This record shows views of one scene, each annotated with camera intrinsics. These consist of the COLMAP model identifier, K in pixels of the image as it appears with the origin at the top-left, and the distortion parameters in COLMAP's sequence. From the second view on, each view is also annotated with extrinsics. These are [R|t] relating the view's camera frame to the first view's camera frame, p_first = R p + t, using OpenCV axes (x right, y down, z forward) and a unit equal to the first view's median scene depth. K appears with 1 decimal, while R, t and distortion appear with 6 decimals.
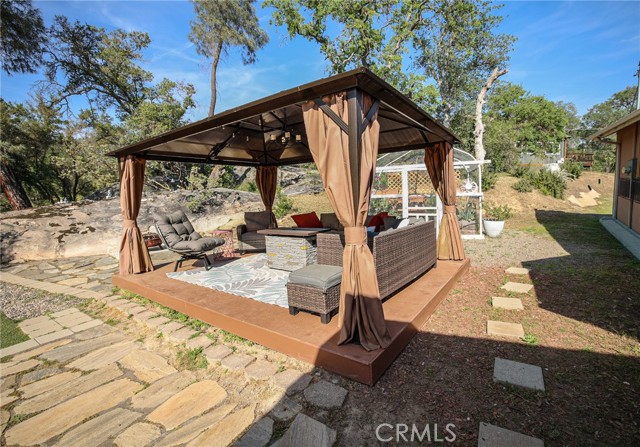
lens RADIAL K [[288.9, 0, 334.2], [0, 288.9, 220.5], [0, 0, 1]] dist [-0.047468, 0.018430]
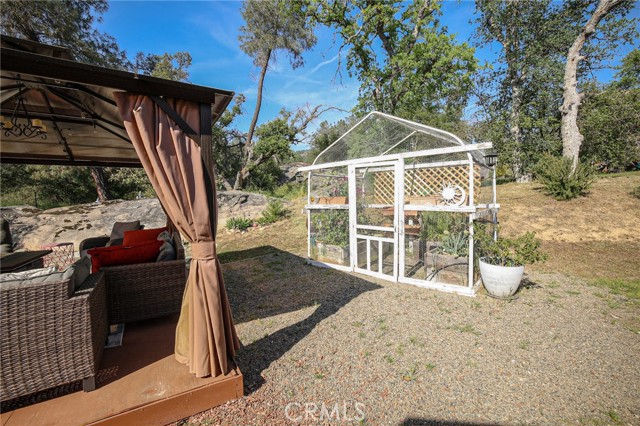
lens RADIAL K [[275.3, 0, 320.2], [0, 275.3, 209.6], [0, 0, 1]] dist [-0.045849, 0.014903]
pose [[0.911868, 0.037944, -0.408727, 0.417468], [-0.054750, 0.998064, -0.029492, -0.055172], [0.406817, 0.049270, 0.912180, 0.401872]]
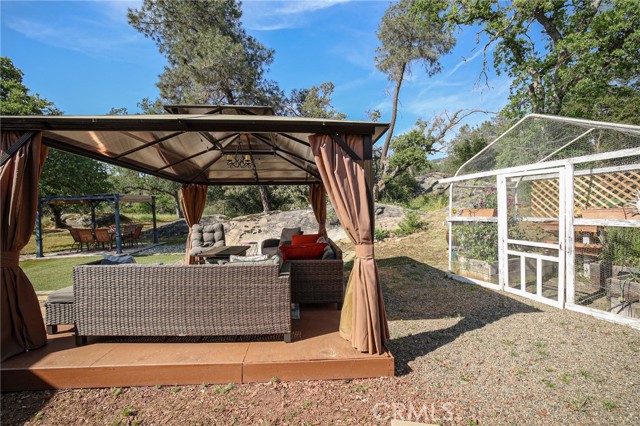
lens RADIAL K [[276.5, 0, 318.0], [0, 276.5, 211.2], [0, 0, 1]] dist [-0.042194, 0.015080]
pose [[0.622324, 0.027427, -0.782279, 0.432741], [-0.084343, 0.995917, -0.032180, -0.050957], [0.778203, 0.086006, 0.622096, 0.347716]]
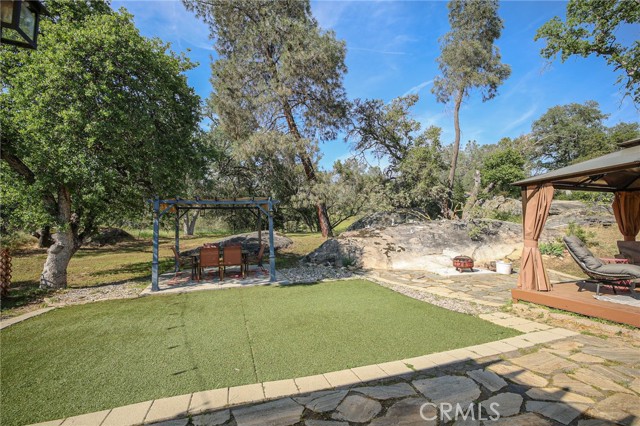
lens RADIAL K [[276.5, 0, 318.0], [0, 276.5, 211.2], [0, 0, 1]] dist [-0.042194, 0.015080]
pose [[0.784142, -0.011478, -0.620475, -0.401696], [-0.081084, 0.989363, -0.120774, 0.044888], [0.615261, 0.145015, 0.774871, -0.199588]]
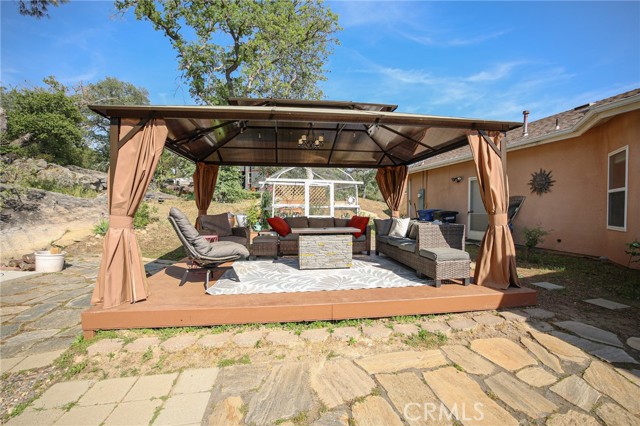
lens RADIAL K [[276.5, 0, 318.0], [0, 276.5, 211.2], [0, 0, 1]] dist [-0.042194, 0.015080]
pose [[0.741202, 0.031609, 0.670537, -0.450228], [0.030019, 0.996331, -0.080149, 0.025967], [-0.670611, 0.079536, 0.737533, 0.148220]]
